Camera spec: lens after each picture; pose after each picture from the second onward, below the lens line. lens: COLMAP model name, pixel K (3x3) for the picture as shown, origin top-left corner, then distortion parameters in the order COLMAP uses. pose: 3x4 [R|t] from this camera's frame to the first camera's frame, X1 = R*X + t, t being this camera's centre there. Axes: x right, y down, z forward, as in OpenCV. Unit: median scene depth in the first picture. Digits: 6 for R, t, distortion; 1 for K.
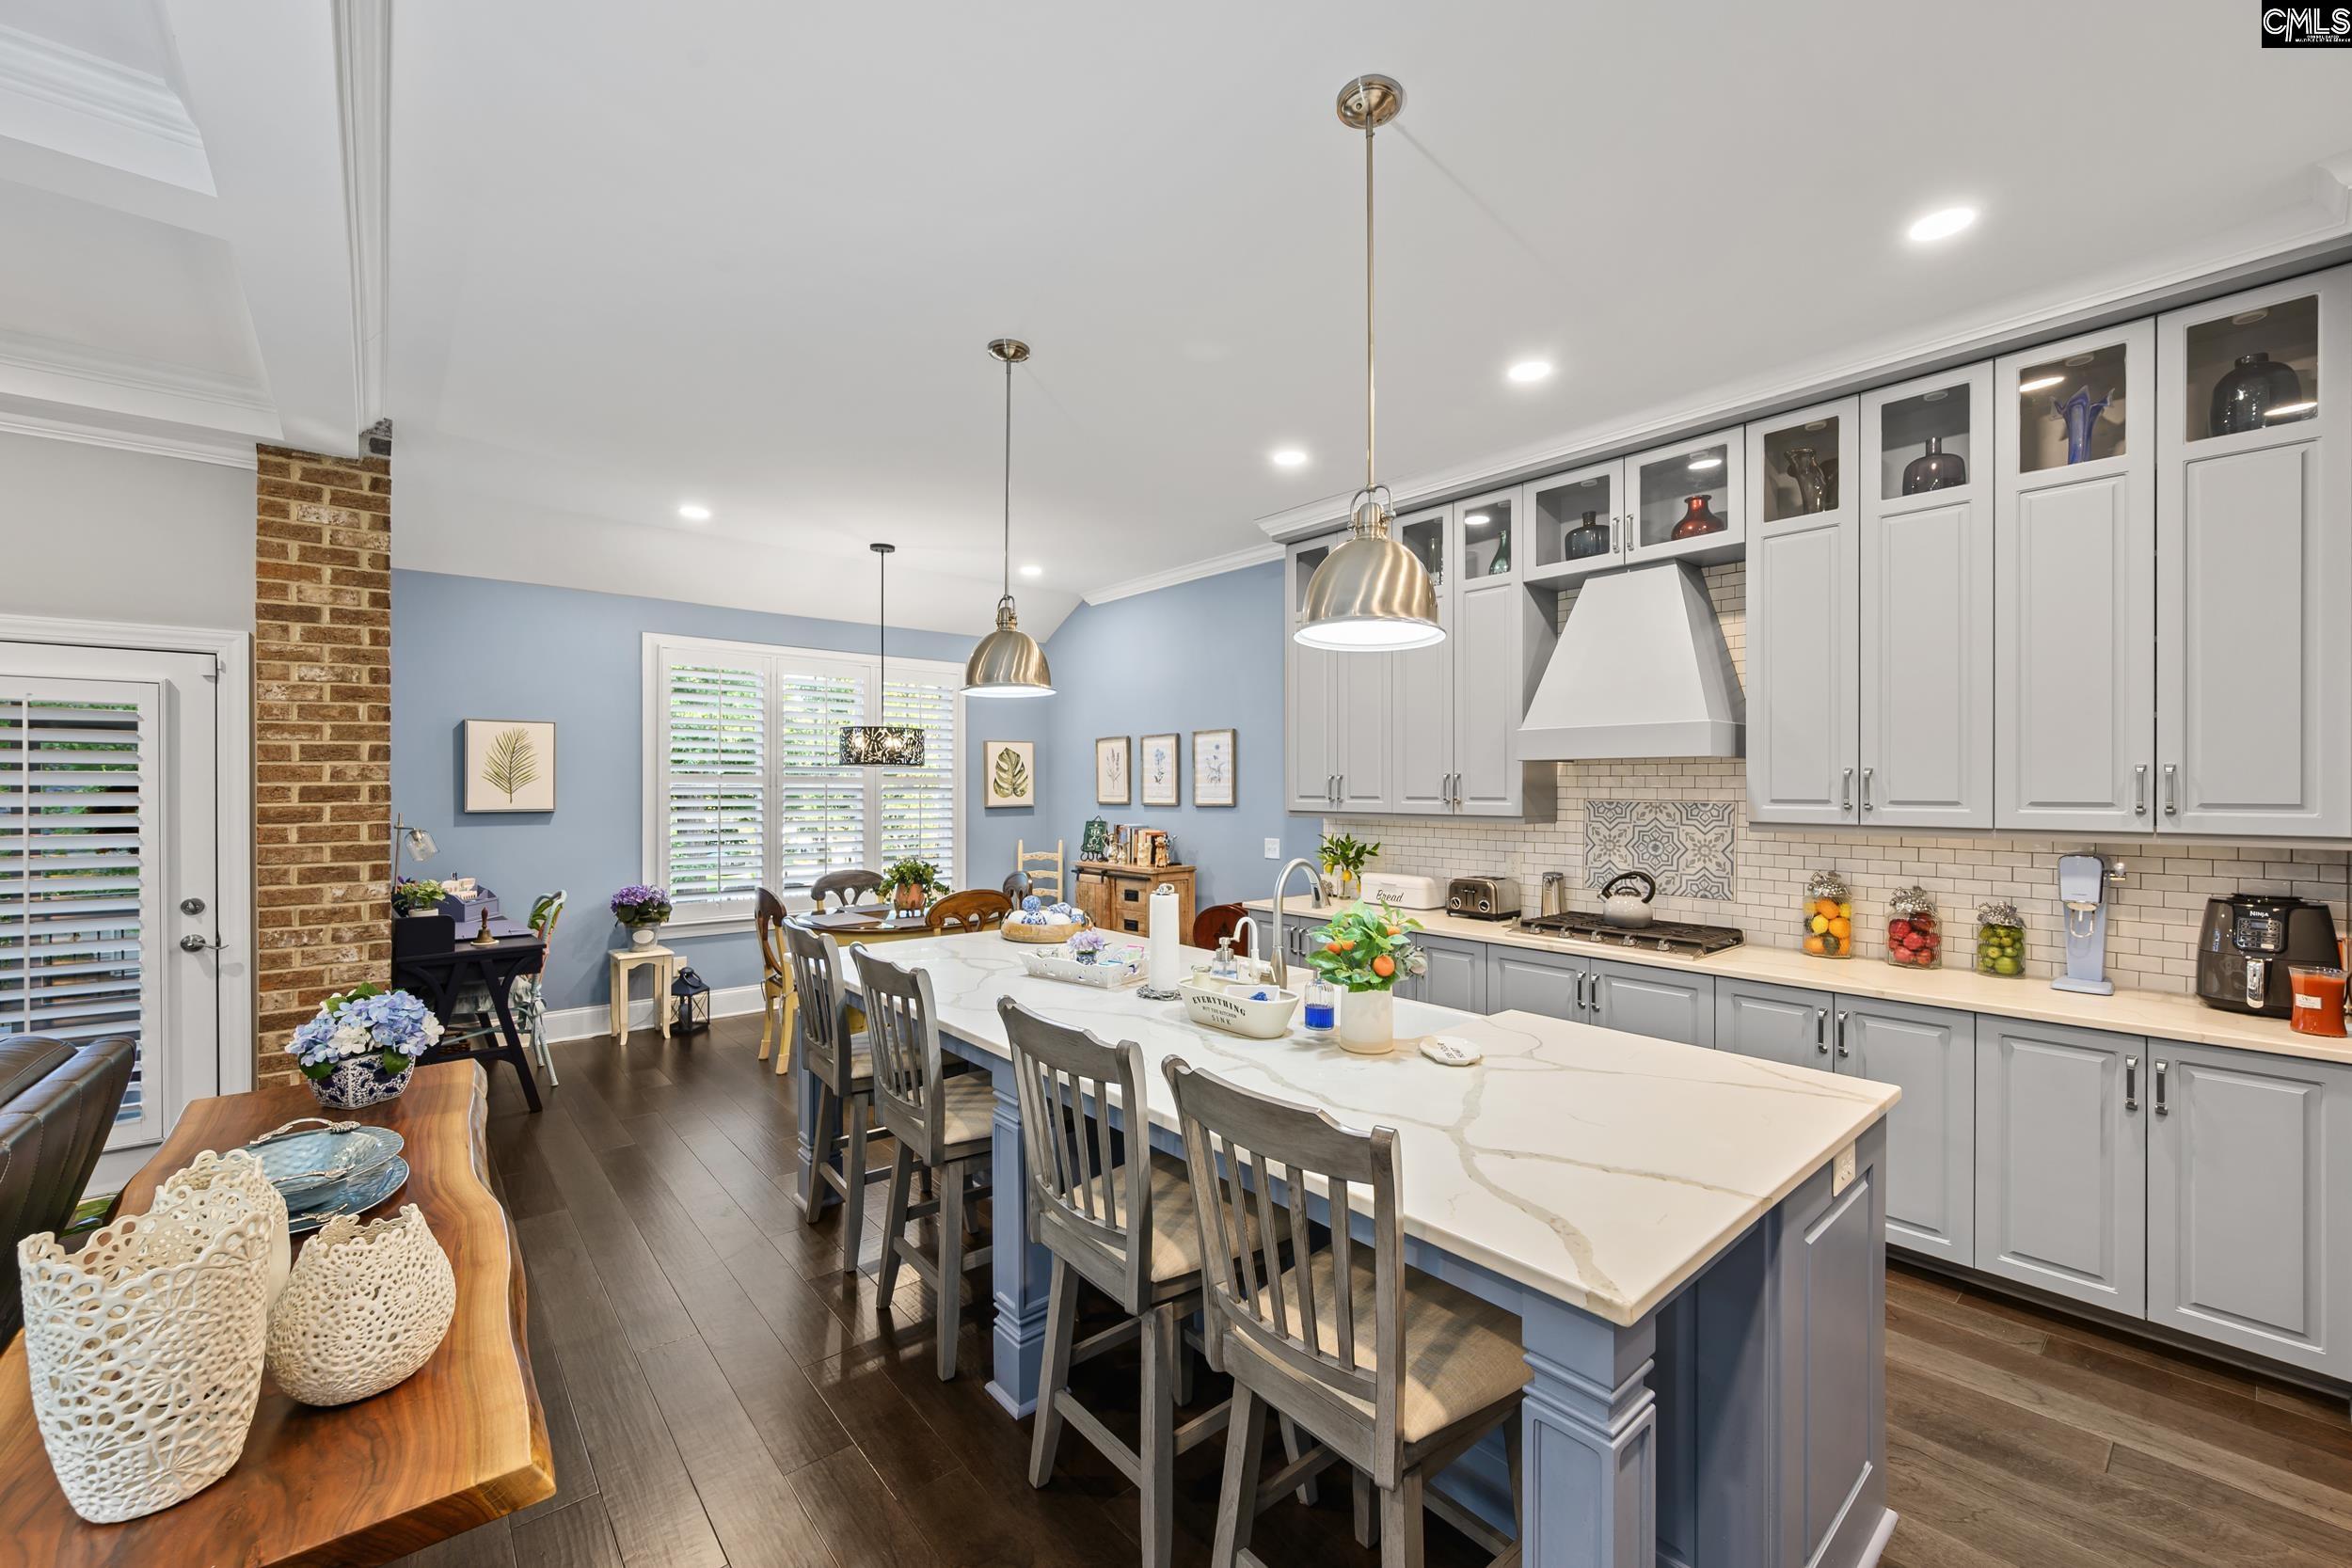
lens RADIAL K [[942.2, 0, 1184.6], [0, 942.2, 788.7], [0, 0, 1]] dist [-0.002147, -0.000281]
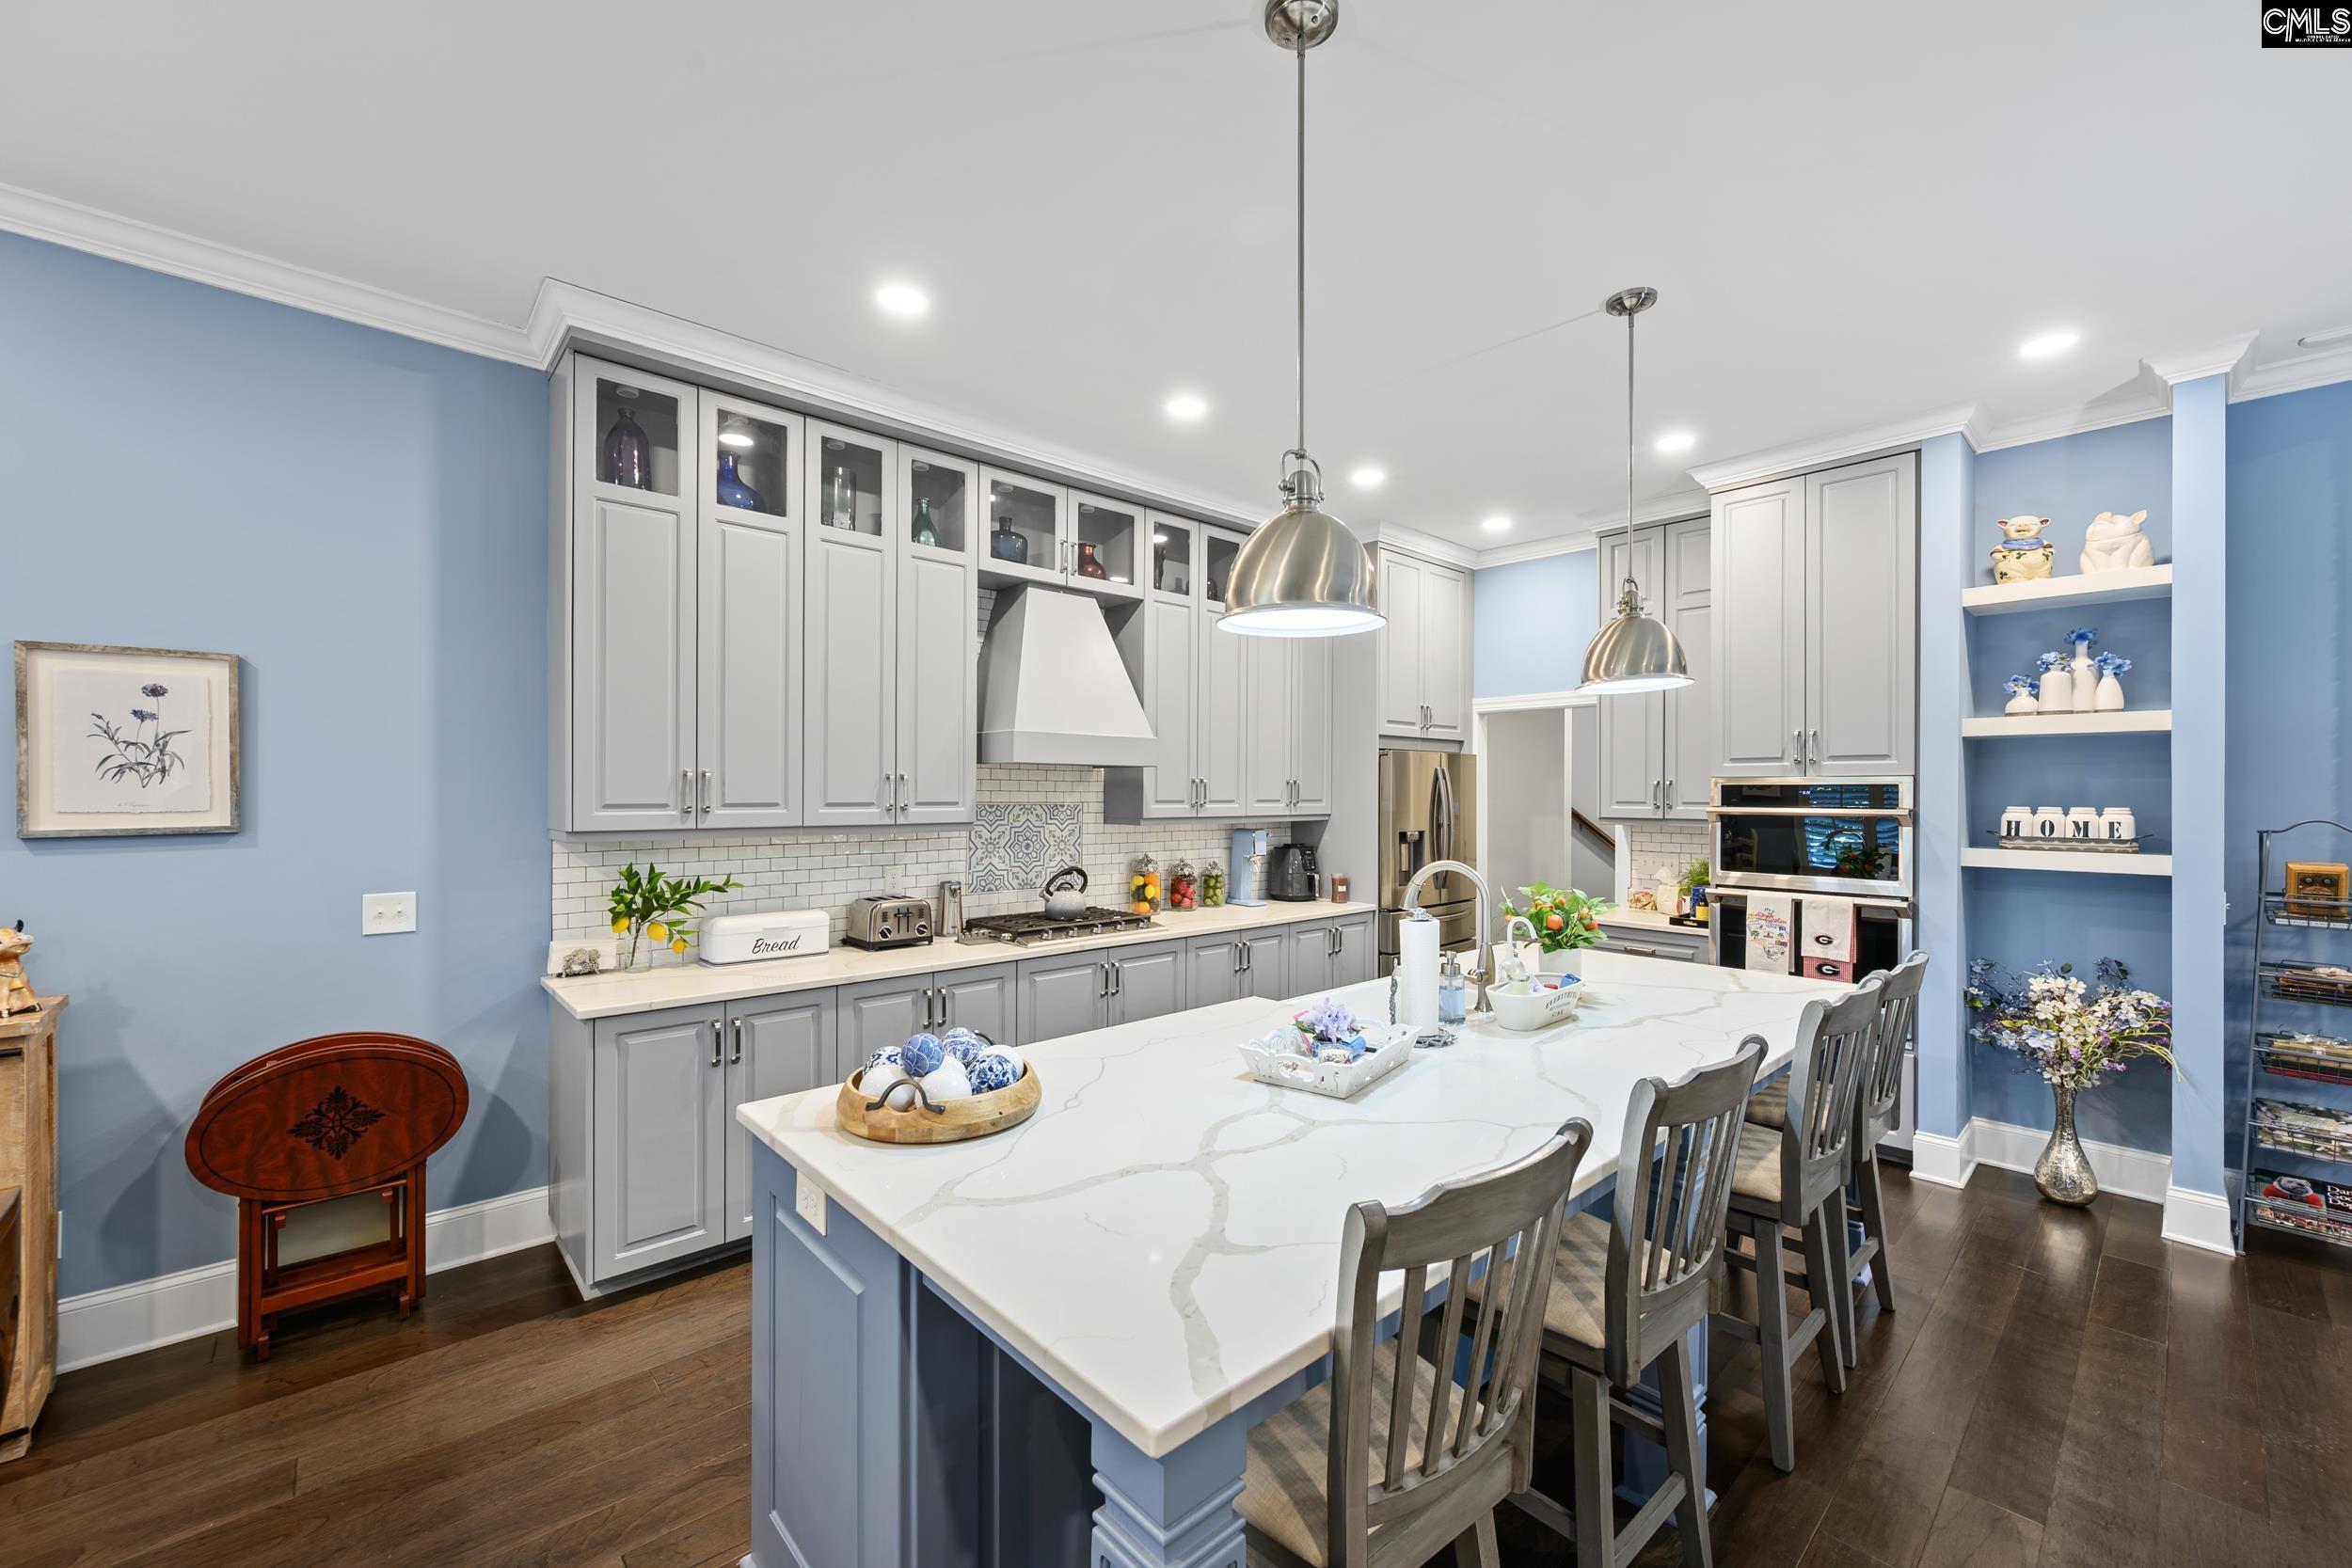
lens RADIAL K [[926.4, 0, 1175.1], [0, 926.4, 793.9], [0, 0, 1]] dist [-0.000408, -0.000140]
pose [[-0.024792, -0.003887, 0.999685, -0.597522], [-0.001364, 0.999992, 0.003855, -0.002393], [-0.999692, -0.001268, -0.024797, 0.887776]]
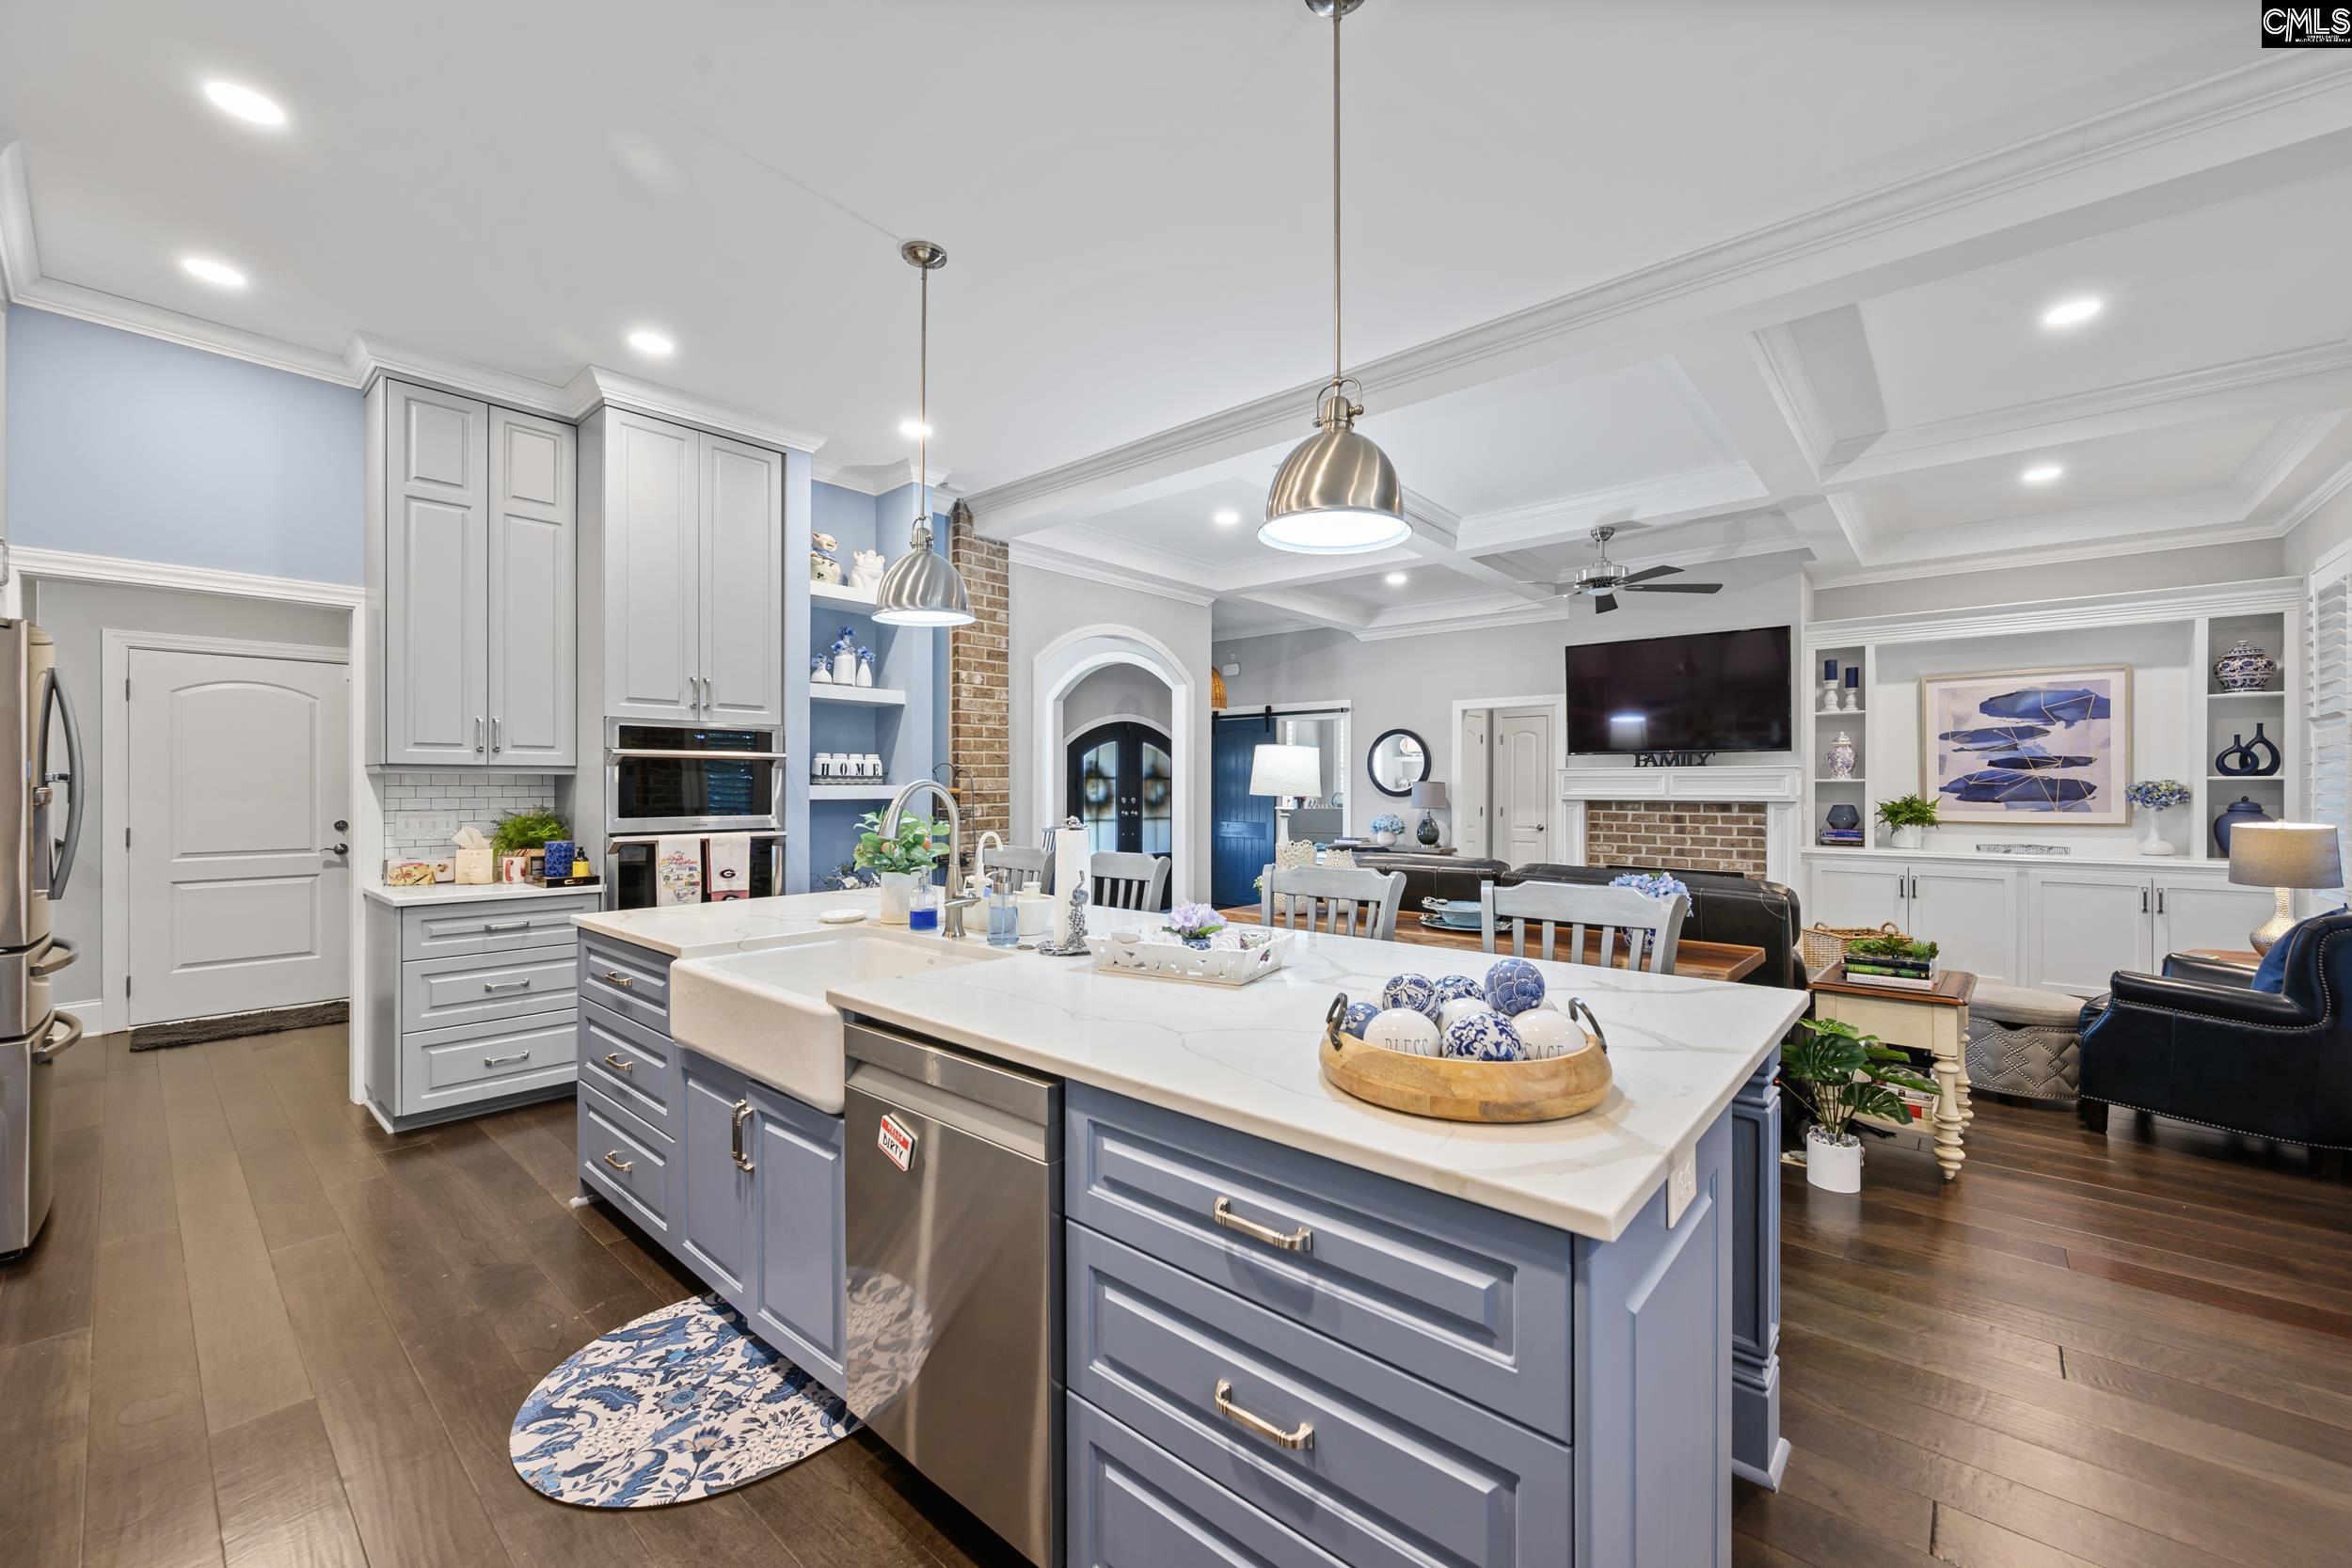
lens RADIAL K [[925.2, 0, 1181.7], [0, 925.2, 784.6], [0, 0, 1]] dist [-0.001285, 0.000374]
pose [[-0.989563, -0.003259, -0.144067, 0.003103], [-0.003287, 0.999995, -0.000037, 0.051727], [0.144067, 0.000437, -0.989568, 1.294063]]
